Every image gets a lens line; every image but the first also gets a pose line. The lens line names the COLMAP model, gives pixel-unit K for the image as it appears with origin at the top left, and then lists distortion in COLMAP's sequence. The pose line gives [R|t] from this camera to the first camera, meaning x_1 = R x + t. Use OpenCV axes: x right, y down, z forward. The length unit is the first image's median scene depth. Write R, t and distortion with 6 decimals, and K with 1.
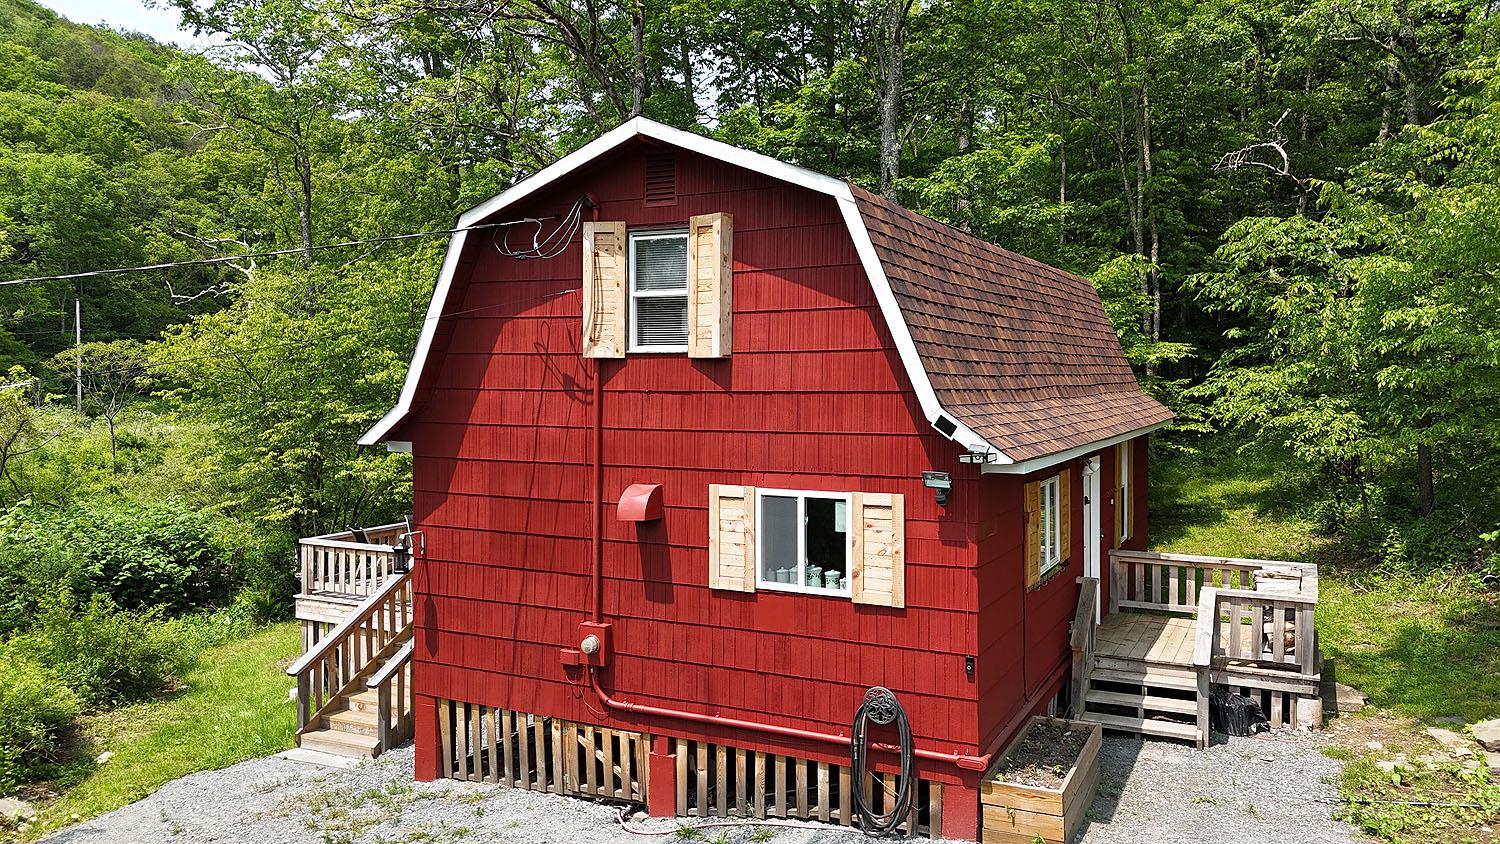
lens RADIAL K [[1096.6, 0, 749.7], [0, 1096.6, 413.5], [0, 0, 1]] dist [0.076713, -0.071210]
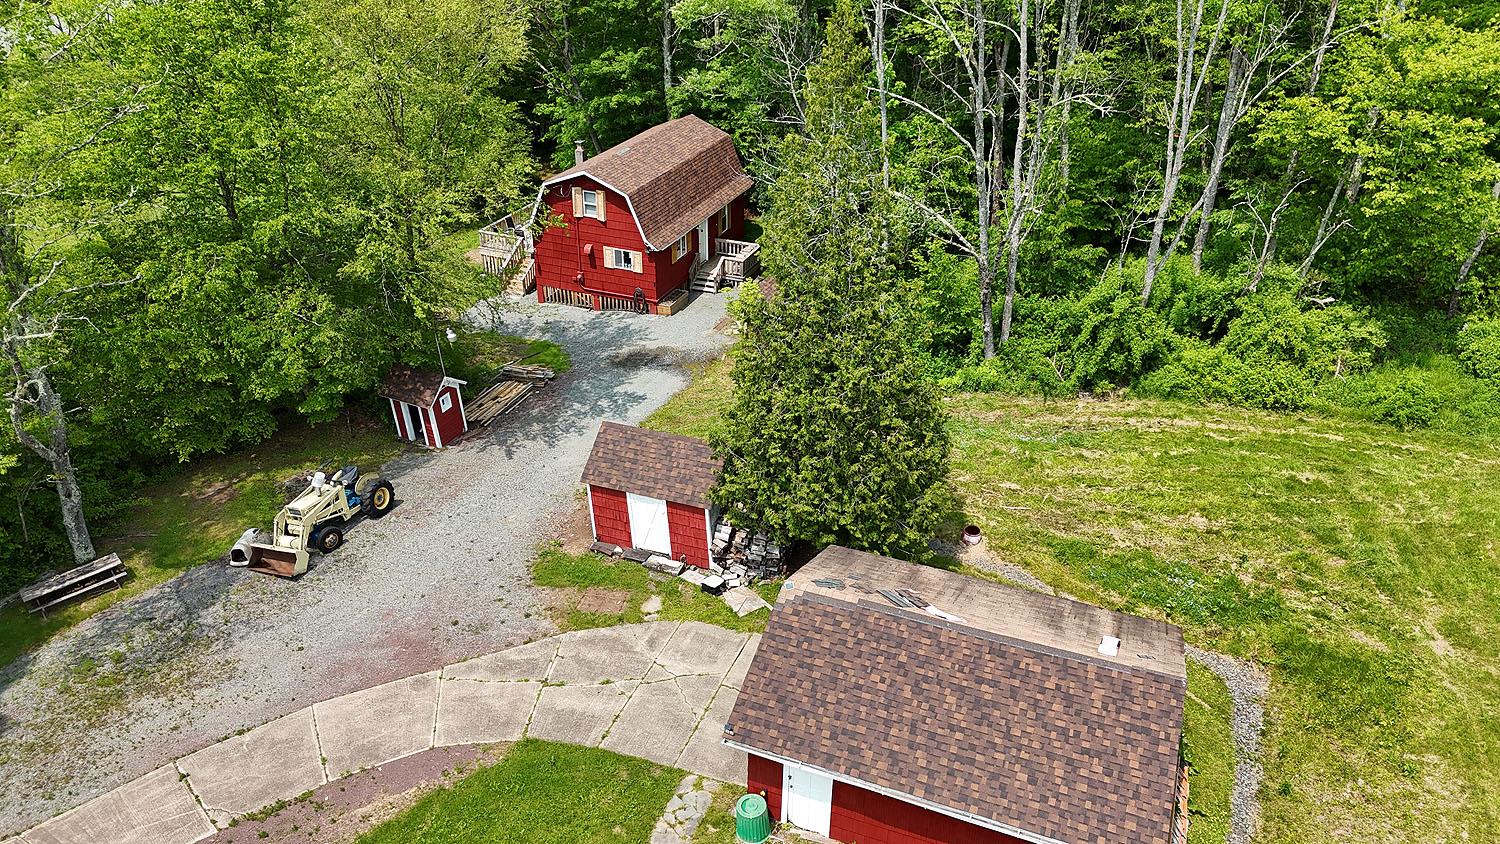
lens RADIAL K [[1096.6, 0, 755.2], [0, 1096.6, 413.9], [0, 0, 1]] dist [0.076713, -0.071210]
pose [[0.995707, -0.028122, 0.088185, 0.164388], [-0.014183, 0.895122, 0.445595, -1.305147], [-0.091468, -0.444933, 0.890881, -3.345911]]
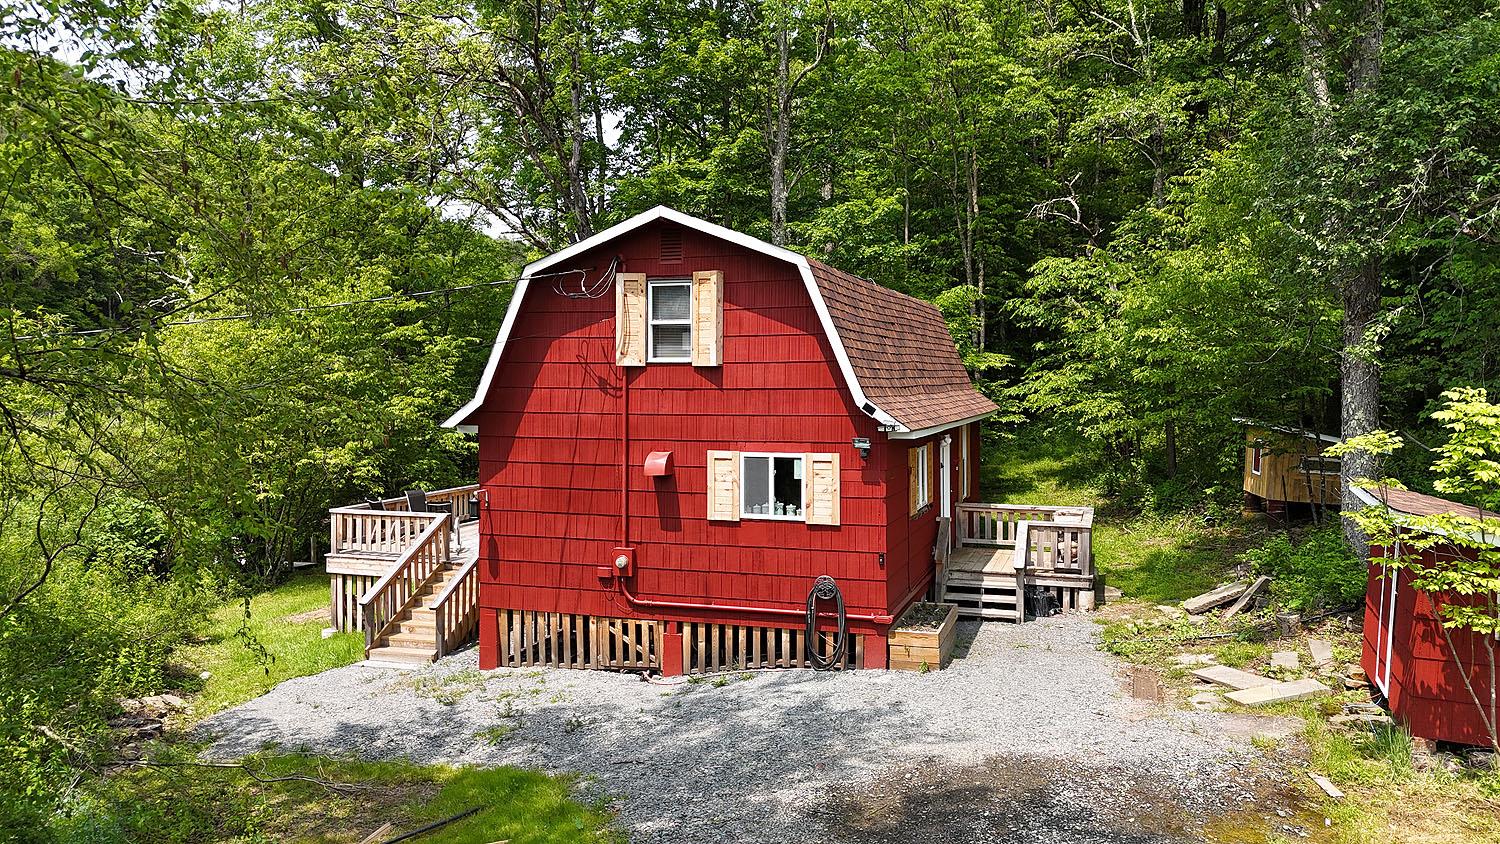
lens RADIAL K [[1096.6, 0, 746.6], [0, 1096.6, 408.4], [0, 0, 1]] dist [0.076713, -0.071210]
pose [[0.989328, -0.004166, 0.145644, -0.184604], [0.005185, 0.999965, -0.006614, 0.015775], [-0.145612, 0.007299, 0.989315, -0.449418]]
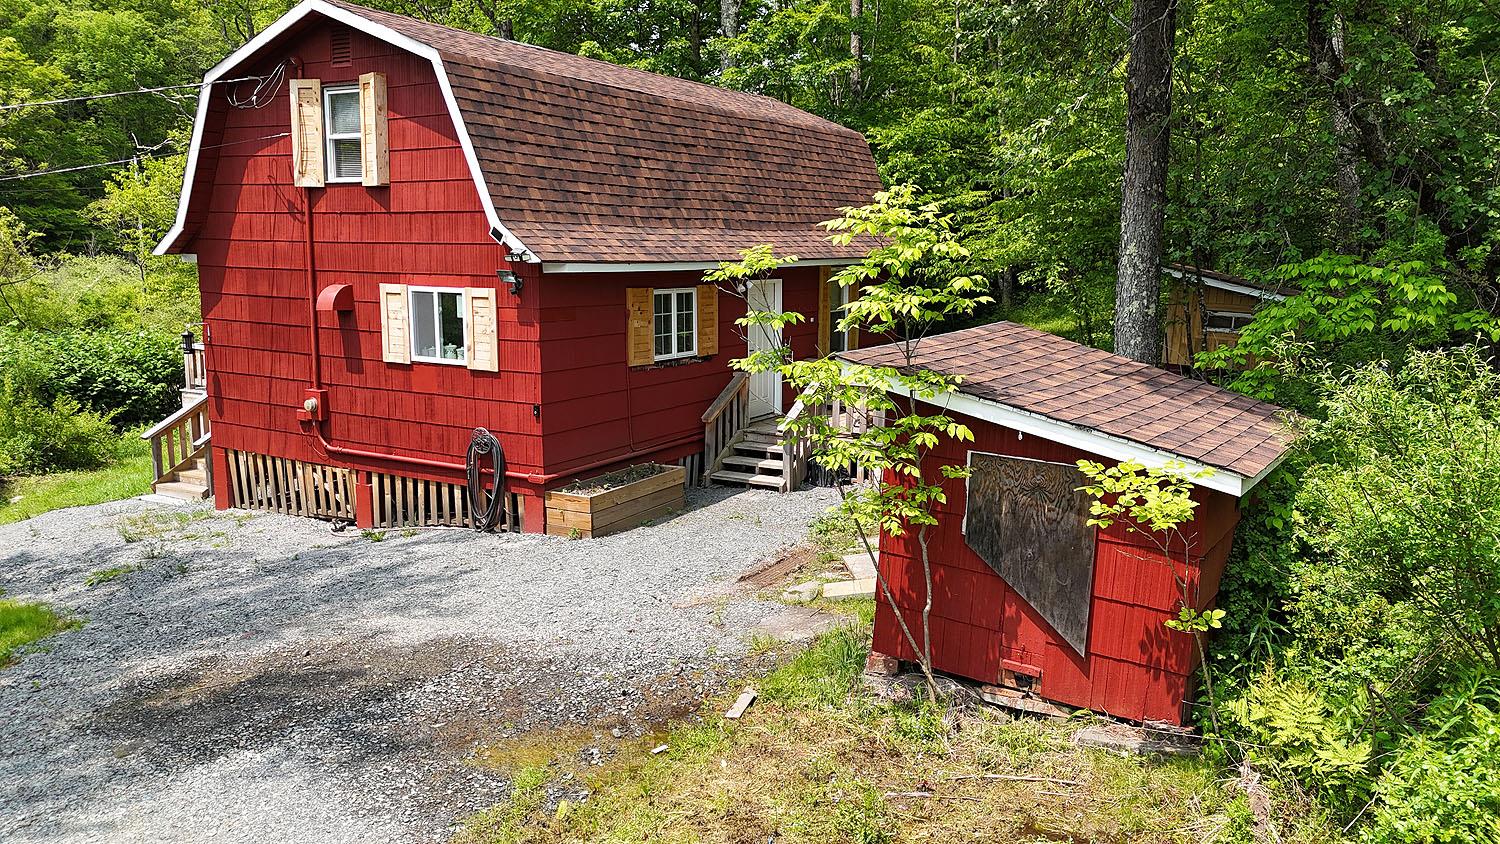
lens RADIAL K [[1096.6, 0, 749.0], [0, 1096.6, 415.9], [0, 0, 1]] dist [0.076713, -0.071210]
pose [[0.997771, 0.017954, -0.064276, 0.457391], [-0.009897, 0.992290, 0.123543, 0.049276], [0.065998, -0.122631, 0.990255, -0.294147]]
